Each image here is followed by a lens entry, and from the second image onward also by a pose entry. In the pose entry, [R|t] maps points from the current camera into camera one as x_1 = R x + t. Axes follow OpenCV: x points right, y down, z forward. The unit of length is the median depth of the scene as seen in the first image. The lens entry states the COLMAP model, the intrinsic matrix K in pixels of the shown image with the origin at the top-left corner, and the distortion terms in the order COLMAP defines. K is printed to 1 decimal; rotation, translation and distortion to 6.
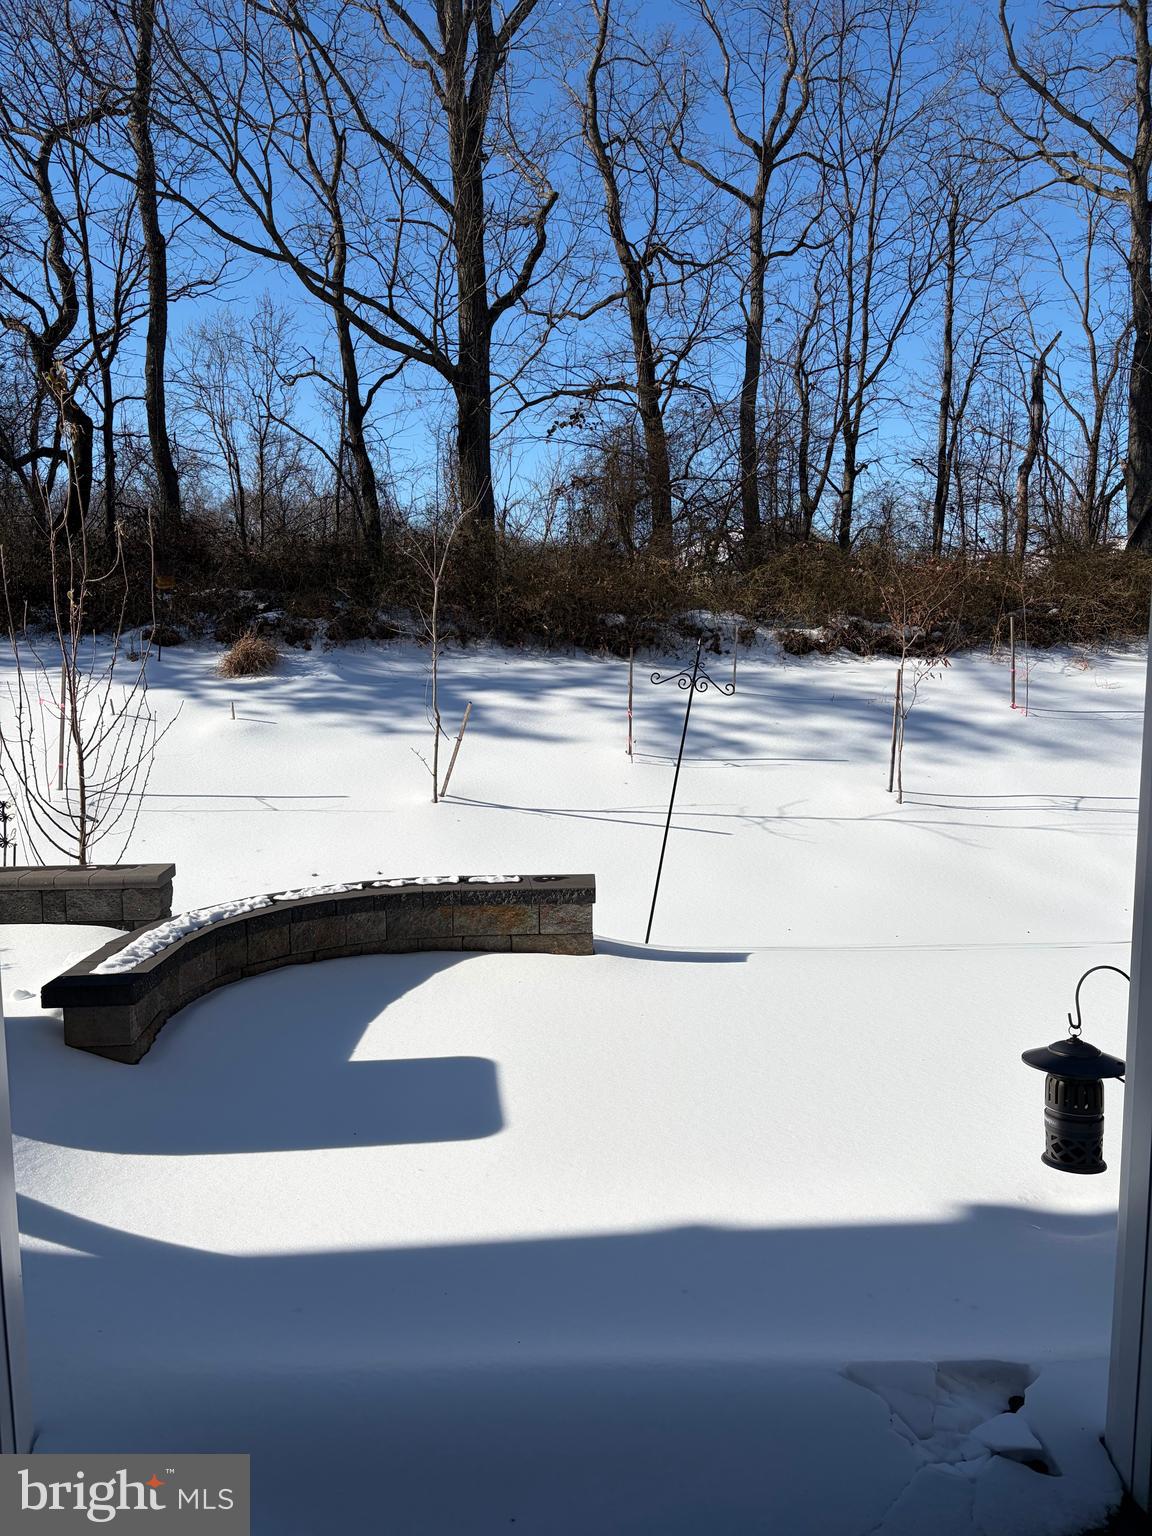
lens RADIAL K [[1149.7, 0, 577.6], [0, 1149.7, 776.6], [0, 0, 1]] dist [0.040233, -0.033737]
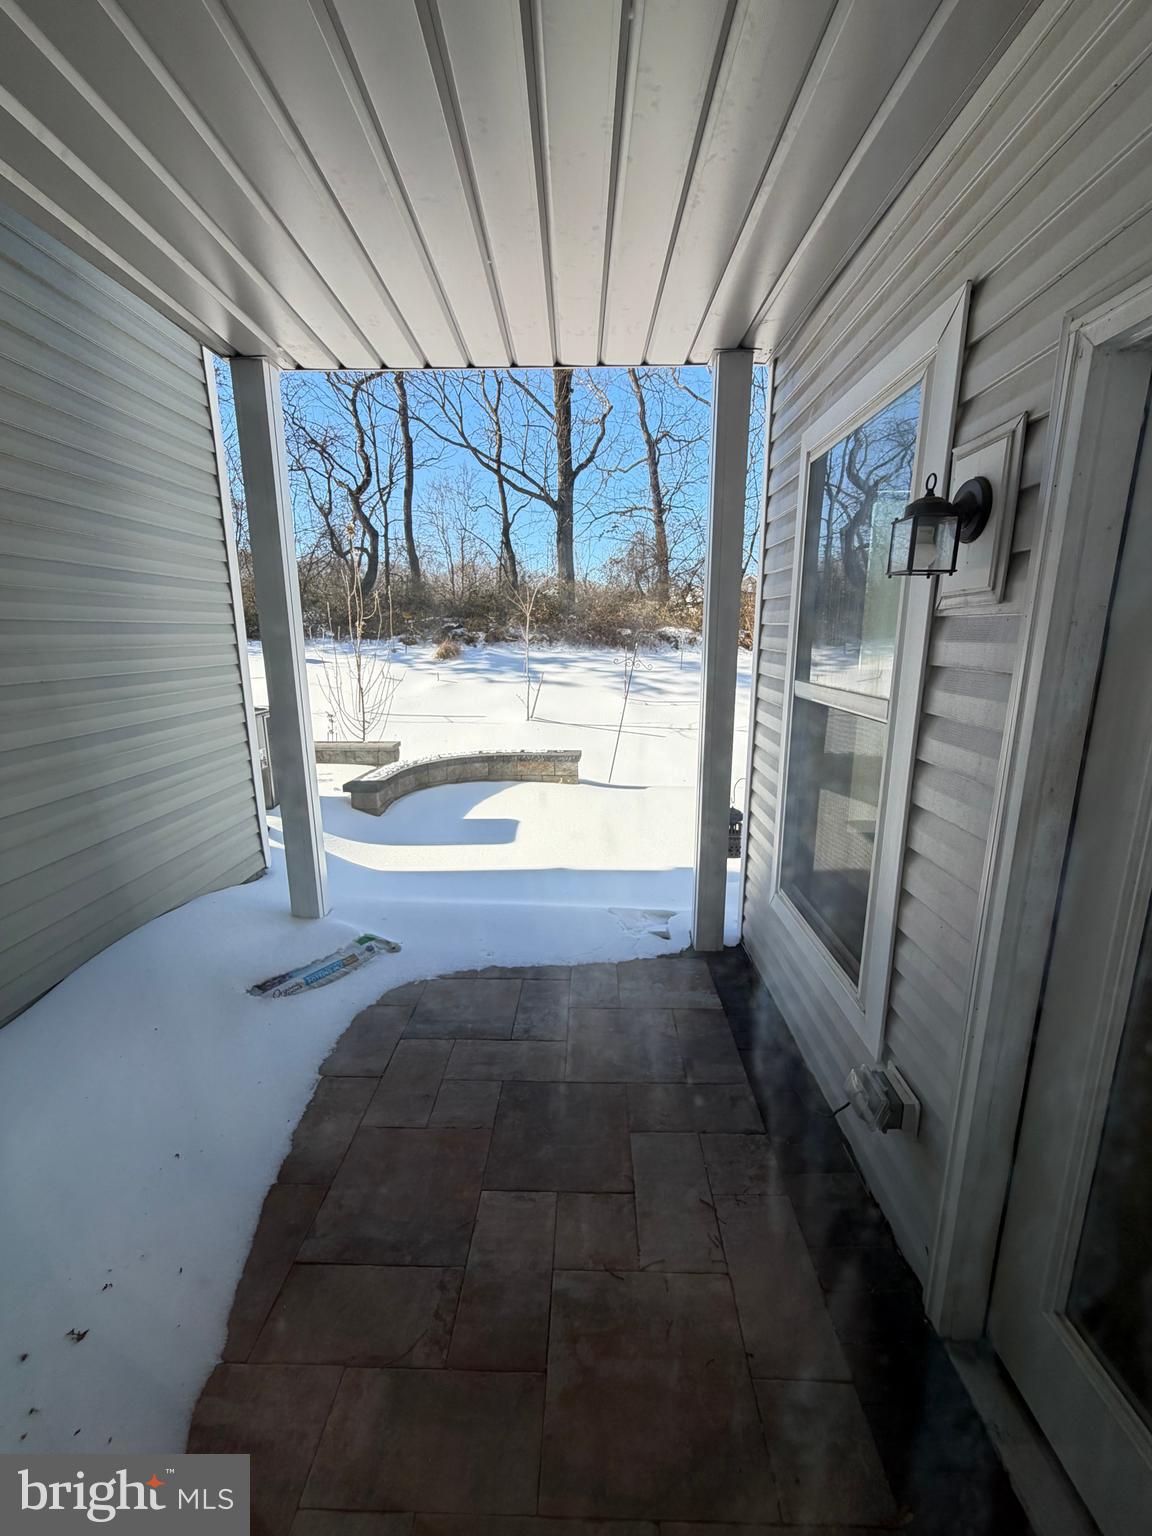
lens RADIAL K [[607.6, 0, 576.6], [0, 607.6, 759.6], [0, 0, 1]] dist [-0.000705, -0.000320]
pose [[0.995462, 0.020111, -0.093005, 0.035511], [-0.013154, 0.997110, 0.074823, 0.004944], [0.094241, -0.073260, 0.992850, -0.054969]]
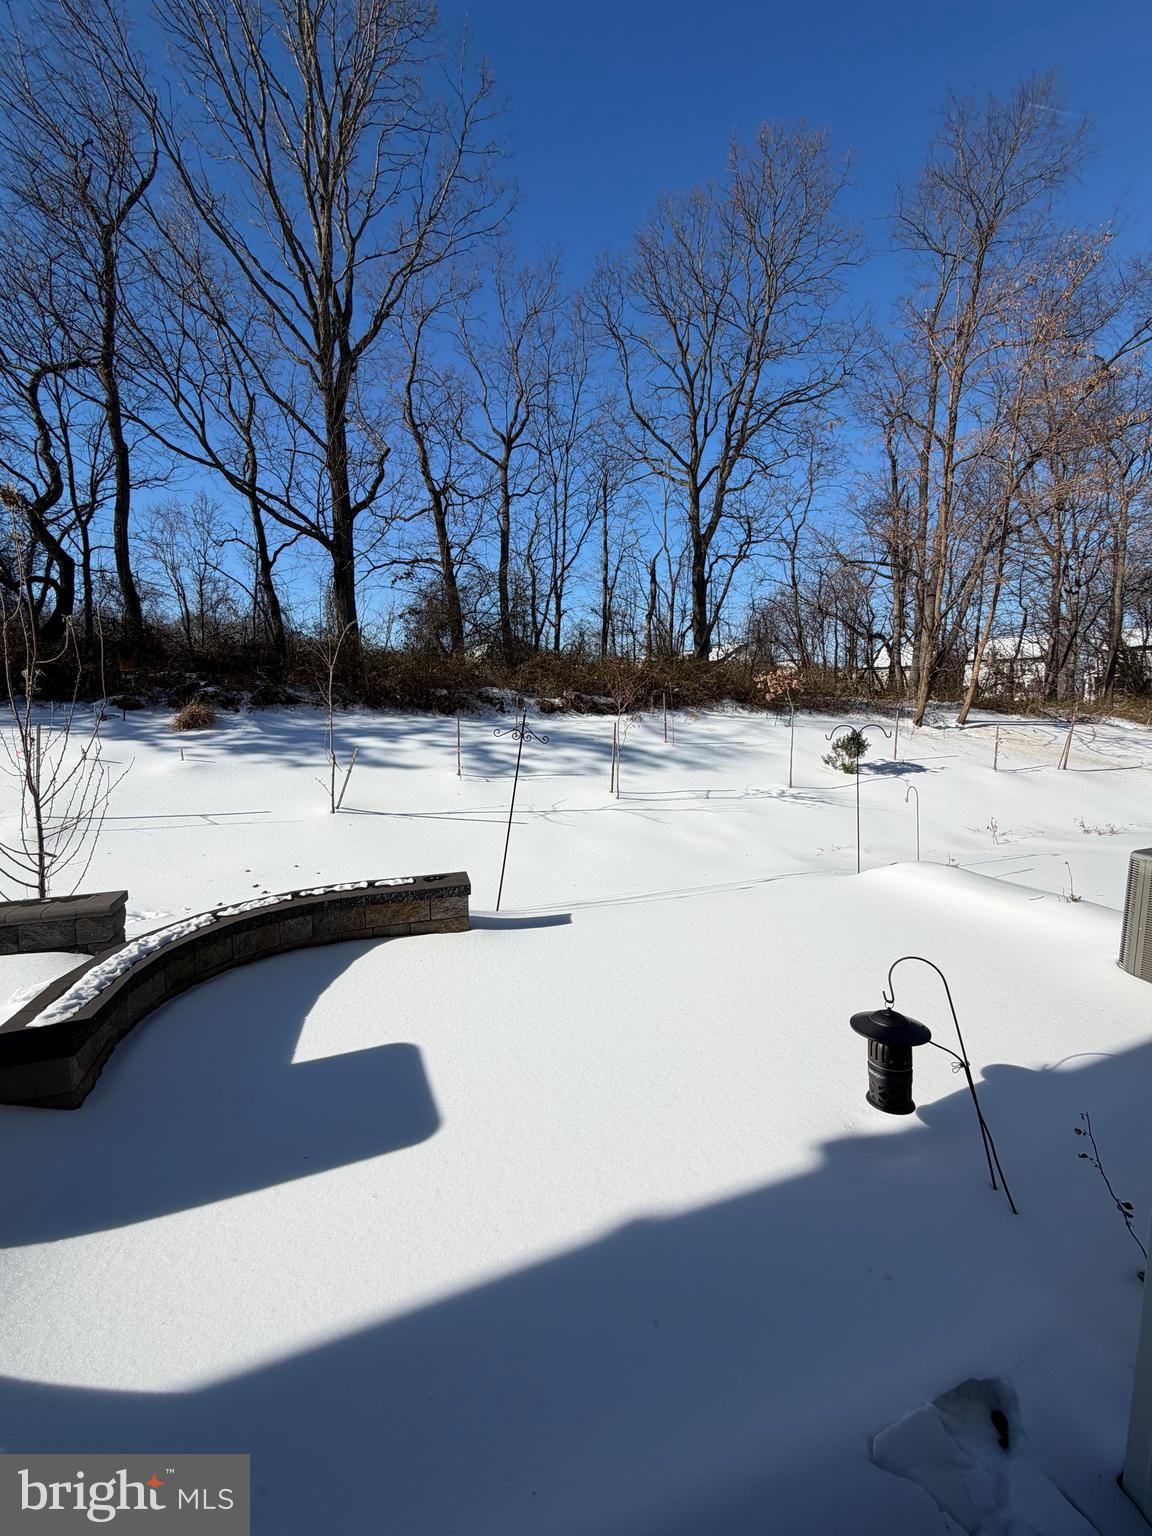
lens RADIAL K [[607.6, 0, 577.4], [0, 607.6, 764.4], [0, 0, 1]] dist [-0.000705, -0.000320]
pose [[0.960177, -0.028429, 0.277942, -0.018183], [0.033159, 0.999374, -0.012329, -0.010663], [-0.277418, 0.021055, 0.960519, 0.070094]]
